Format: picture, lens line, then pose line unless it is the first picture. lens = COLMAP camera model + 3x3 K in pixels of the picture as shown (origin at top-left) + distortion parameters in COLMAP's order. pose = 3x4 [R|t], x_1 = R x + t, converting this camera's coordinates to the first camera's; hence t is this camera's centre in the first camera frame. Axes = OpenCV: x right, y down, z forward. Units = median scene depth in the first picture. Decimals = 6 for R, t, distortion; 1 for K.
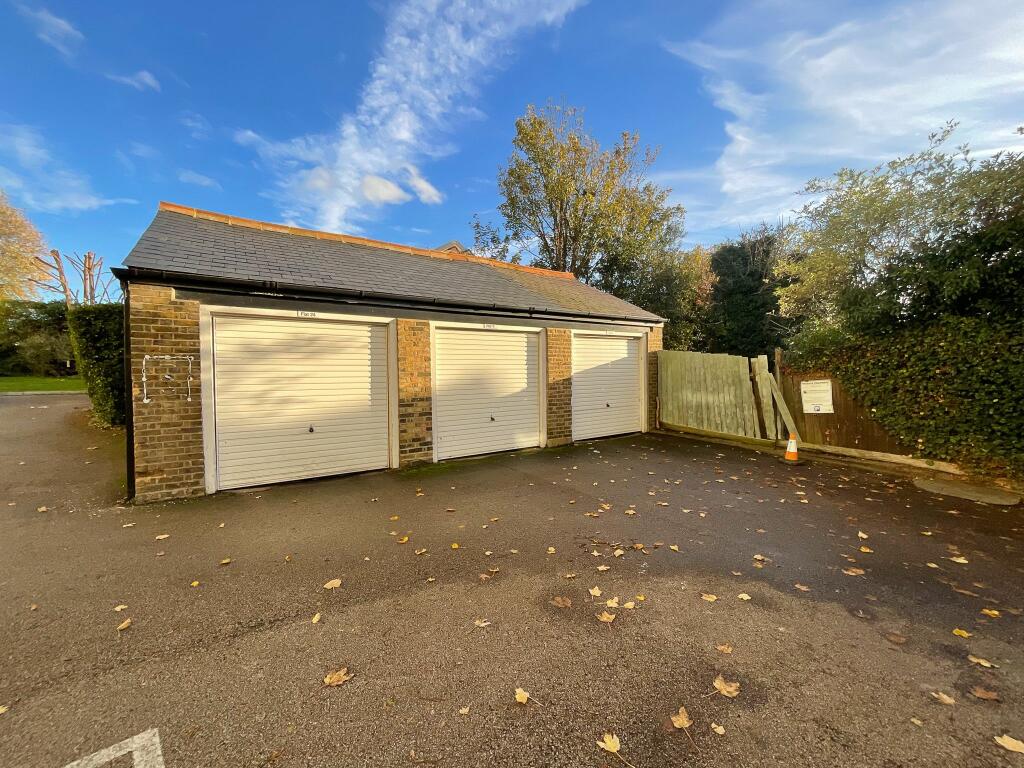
lens RADIAL K [[412.5, 0, 513.4], [0, 412.5, 383.1], [0, 0, 1]] dist [-0.006511, -0.000011]
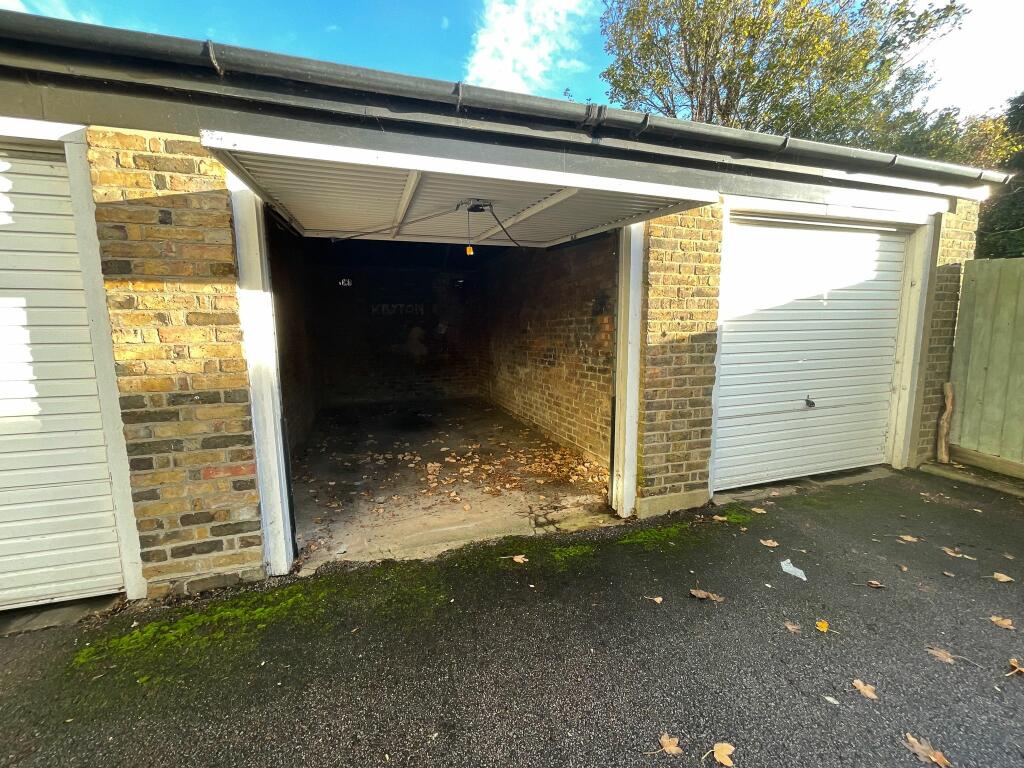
lens RADIAL K [[412.5, 0, 510.8], [0, 412.5, 385.2], [0, 0, 1]] dist [-0.006511, -0.000011]
pose [[0.956357, 0.039269, -0.289549, 0.076556], [-0.006953, 0.993706, 0.111802, -0.006006], [0.292117, -0.104910, 0.950611, 0.617085]]
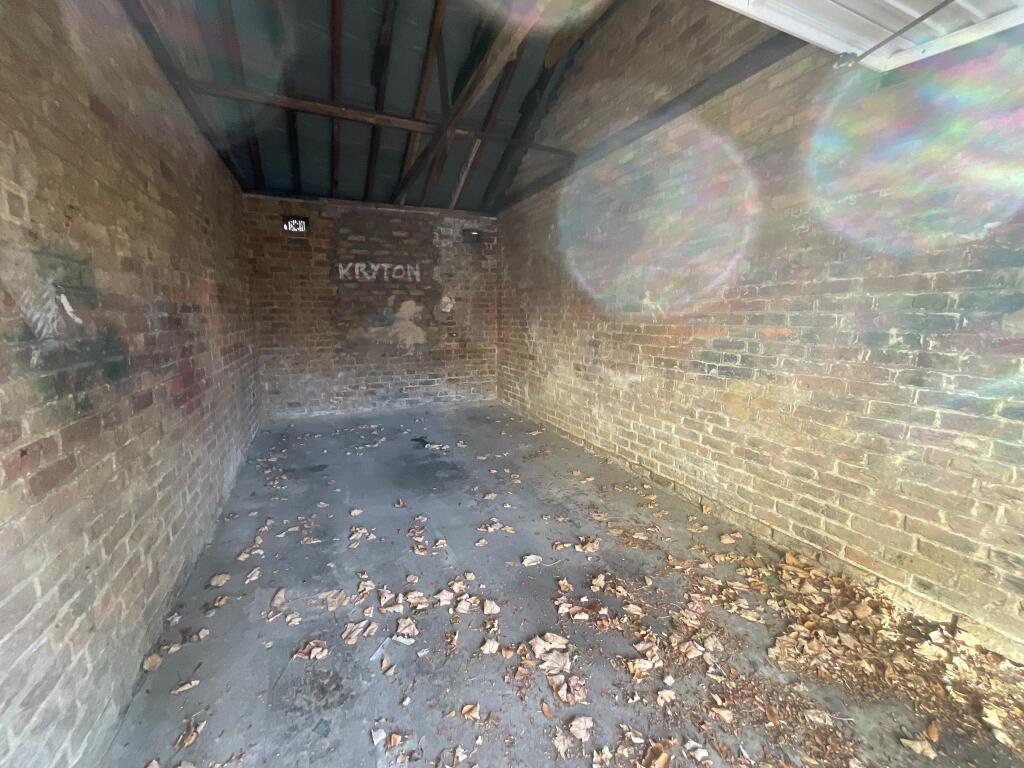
lens RADIAL K [[412.5, 0, 505.0], [0, 412.5, 385.3], [0, 0, 1]] dist [-0.006511, -0.000011]
pose [[0.979582, 0.050828, -0.194515, -0.085651], [-0.020684, 0.987859, 0.153967, -0.004738], [0.199979, -0.146800, 0.968741, 0.811519]]
